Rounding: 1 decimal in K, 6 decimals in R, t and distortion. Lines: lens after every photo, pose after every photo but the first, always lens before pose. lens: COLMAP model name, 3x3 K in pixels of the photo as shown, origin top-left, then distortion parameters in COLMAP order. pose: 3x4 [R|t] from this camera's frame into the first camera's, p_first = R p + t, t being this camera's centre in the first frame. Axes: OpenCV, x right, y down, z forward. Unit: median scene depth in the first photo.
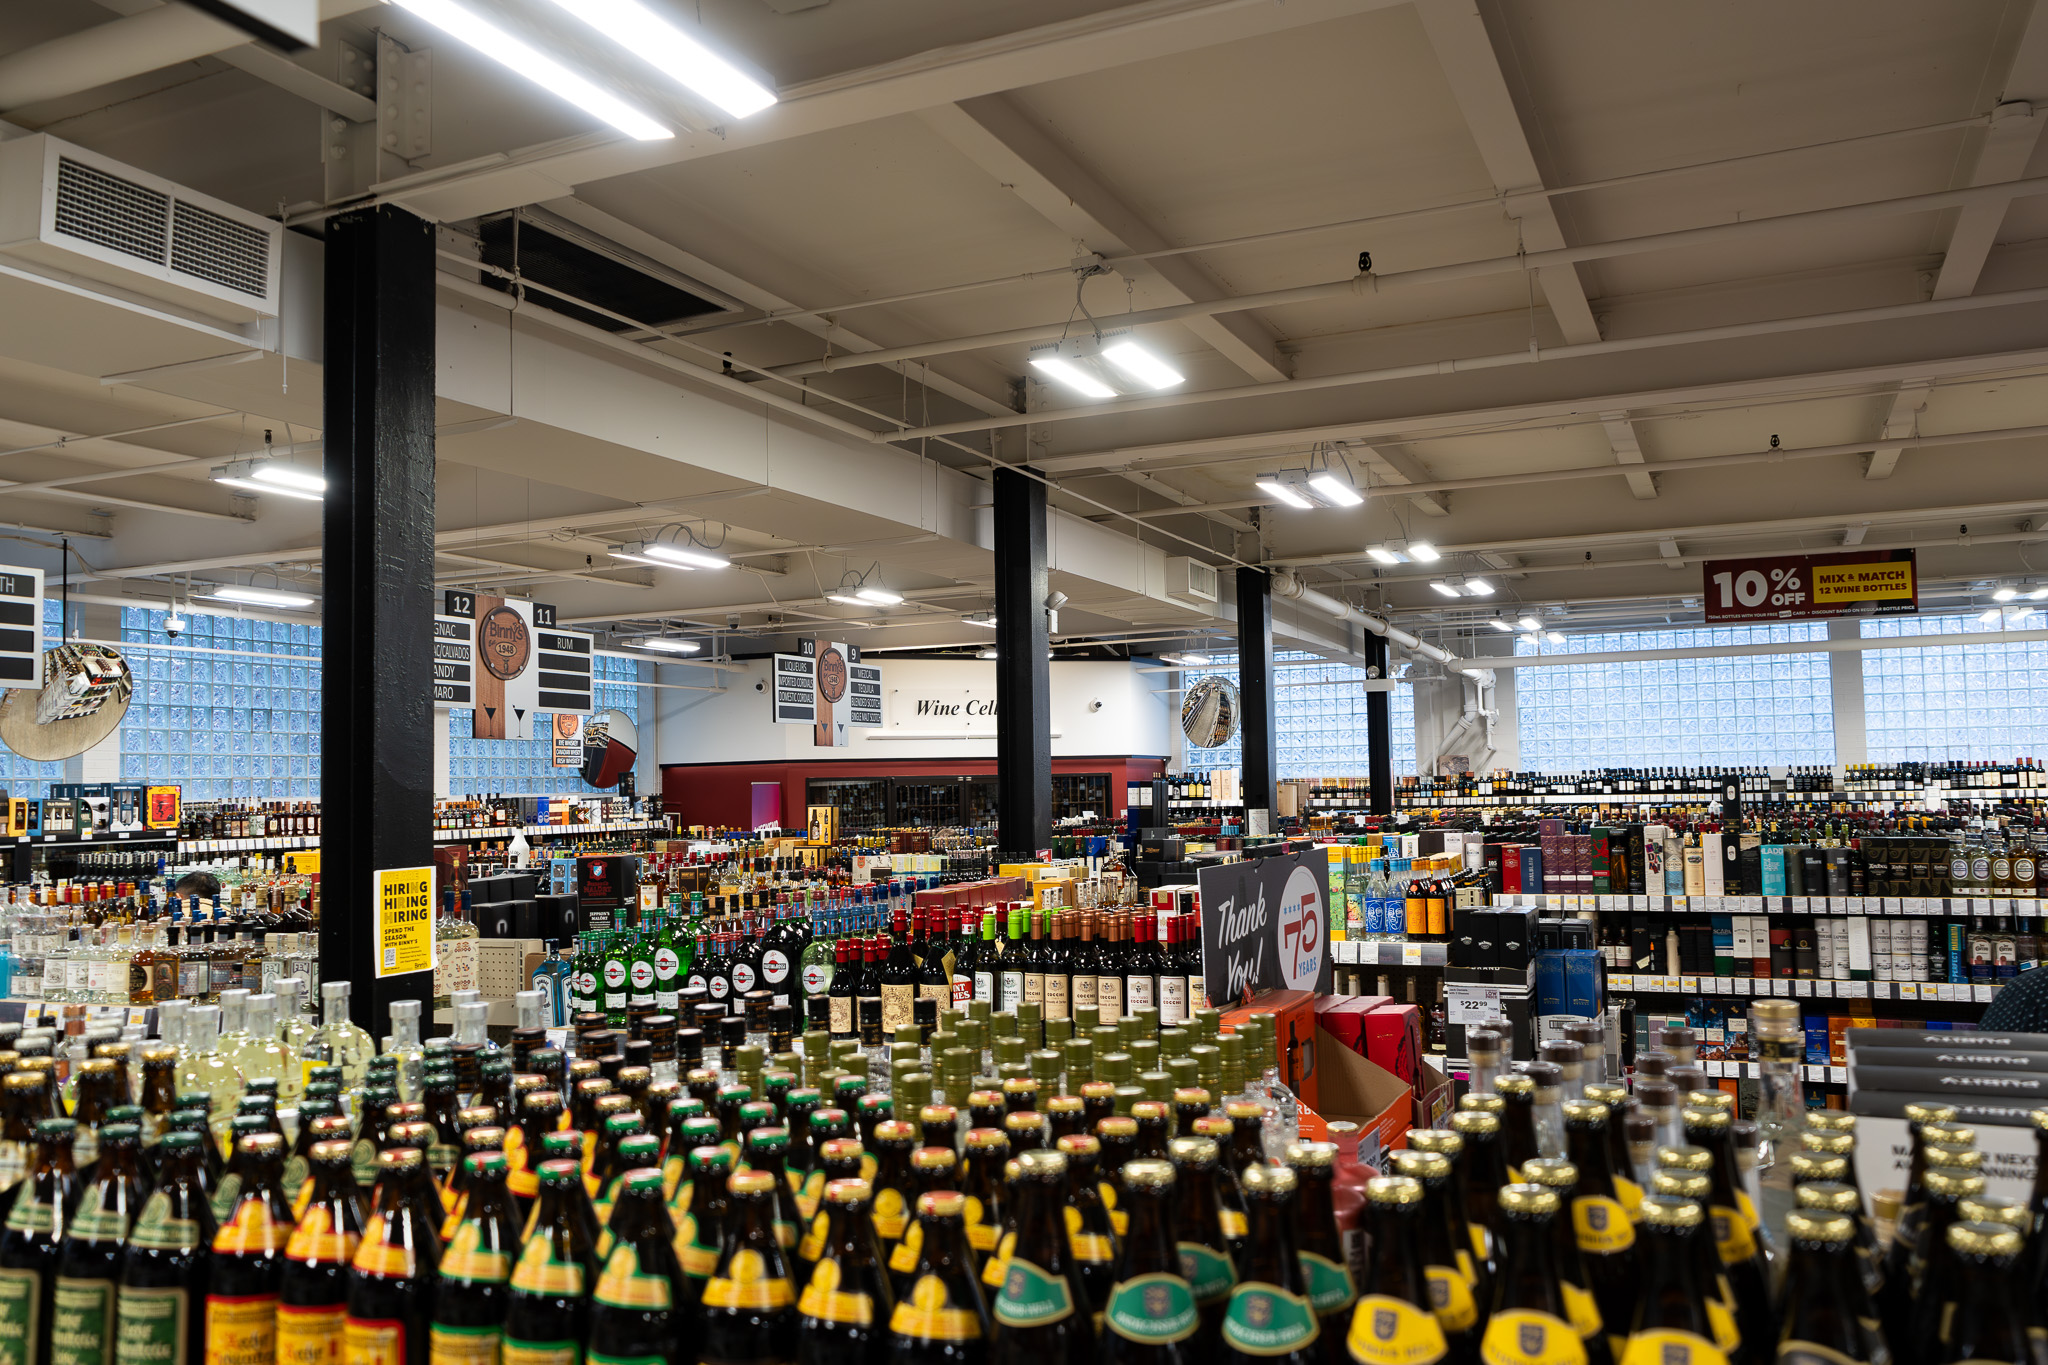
lens RADIAL K [[1622.0, 0, 1024.0], [0, 1622.0, 682.5], [0, 0, 1]] dist [0.007378, 0.001129]
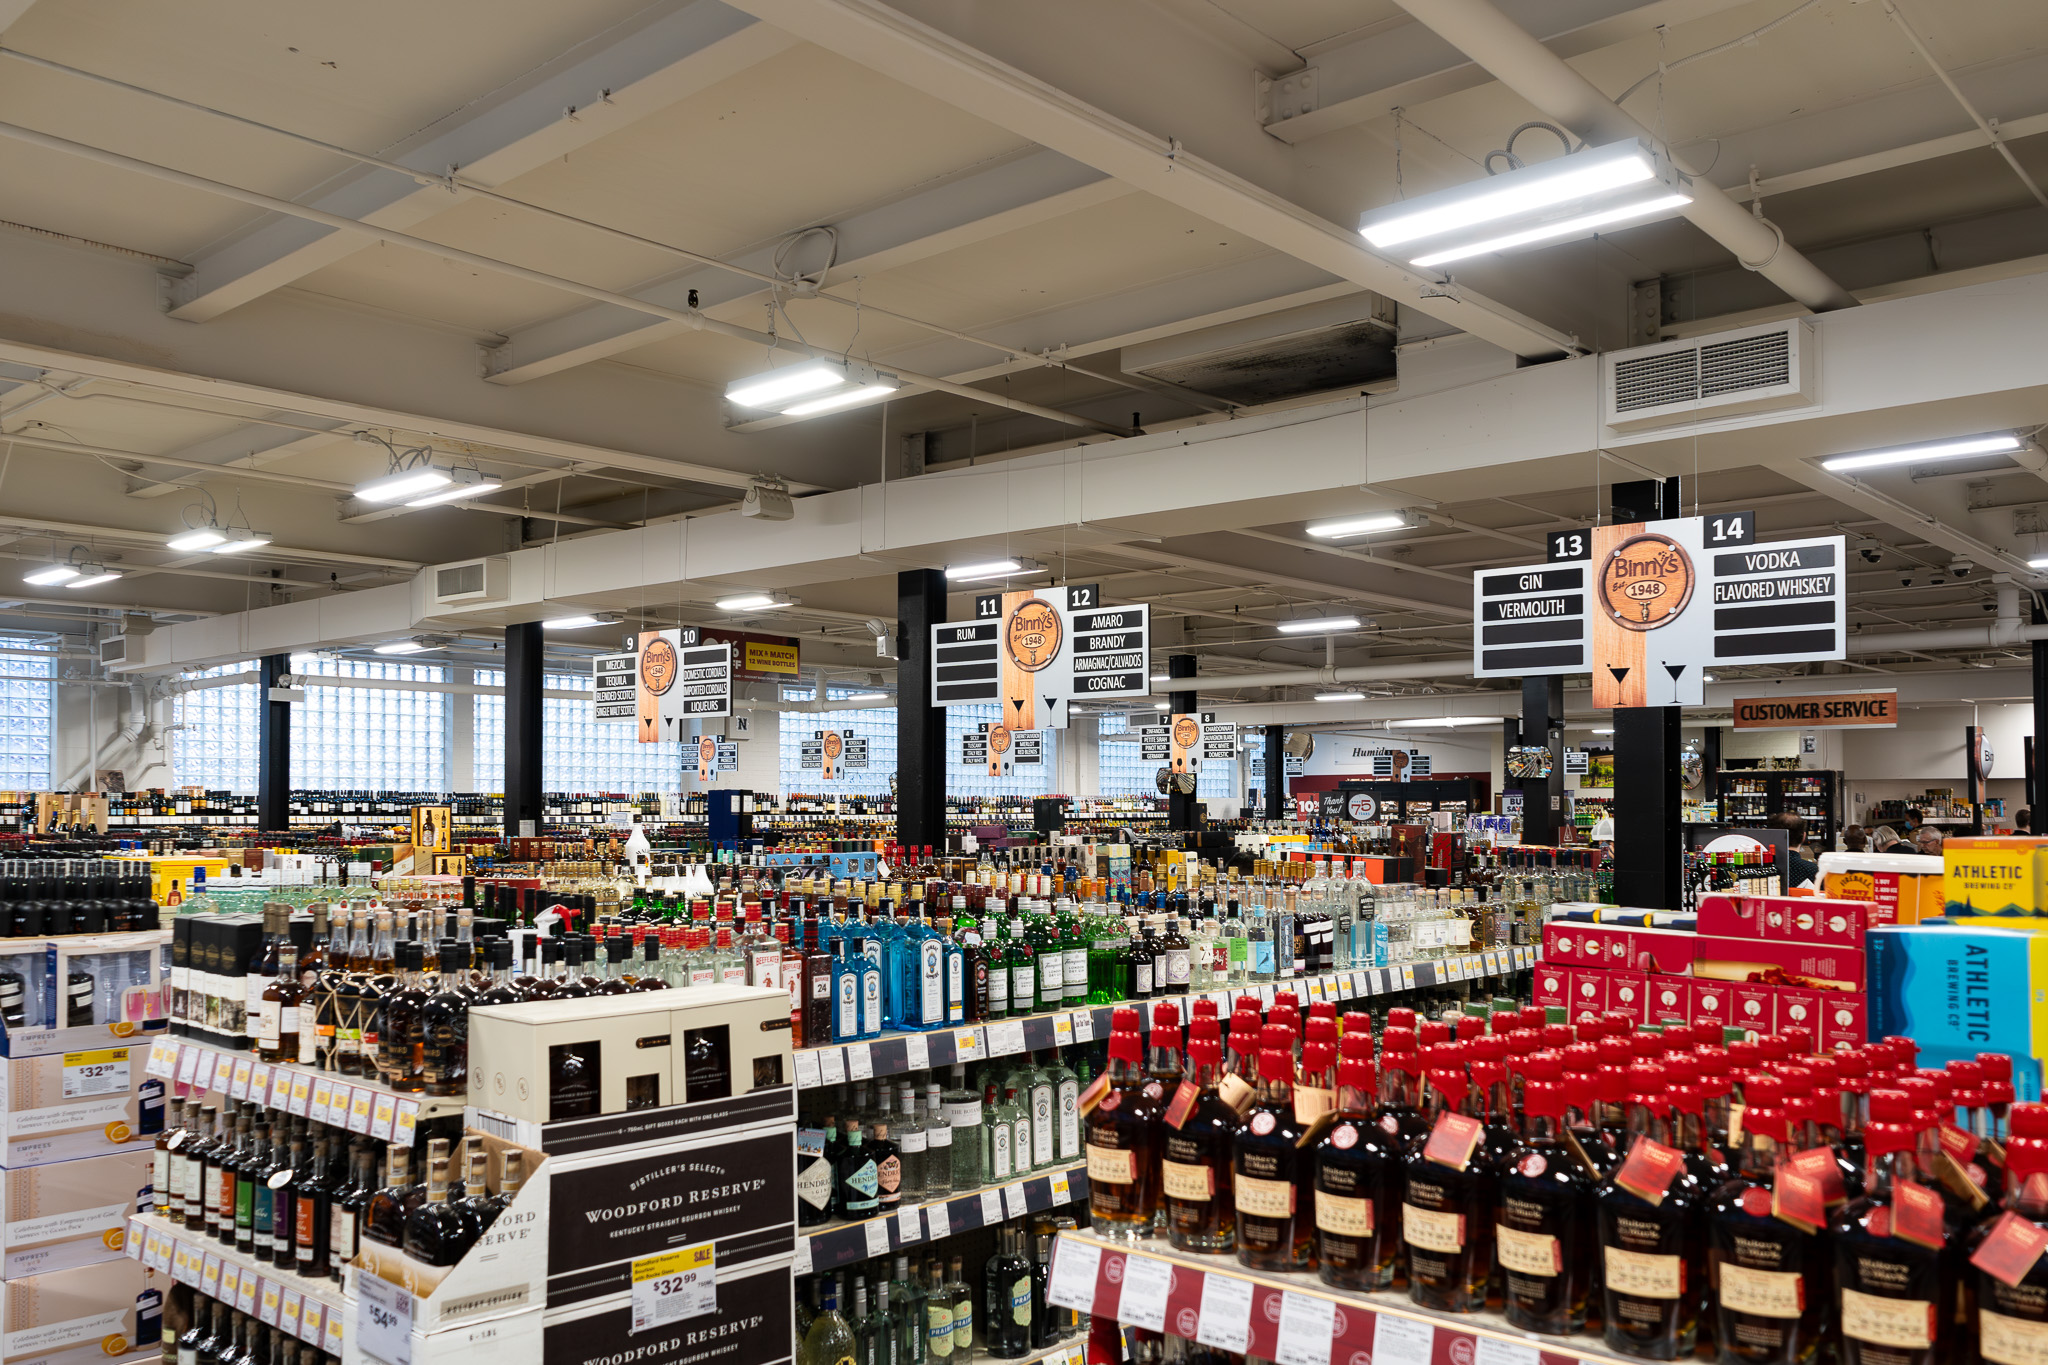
lens RADIAL K [[1622.0, 0, 1024.0], [0, 1622.0, 682.5], [0, 0, 1]] dist [0.007378, 0.001129]
pose [[0.294667, 0.095107, 0.950856, -0.524582], [-0.071308, 0.994449, -0.077369, 0.035727], [-0.952936, -0.045006, 0.299813, 0.294731]]
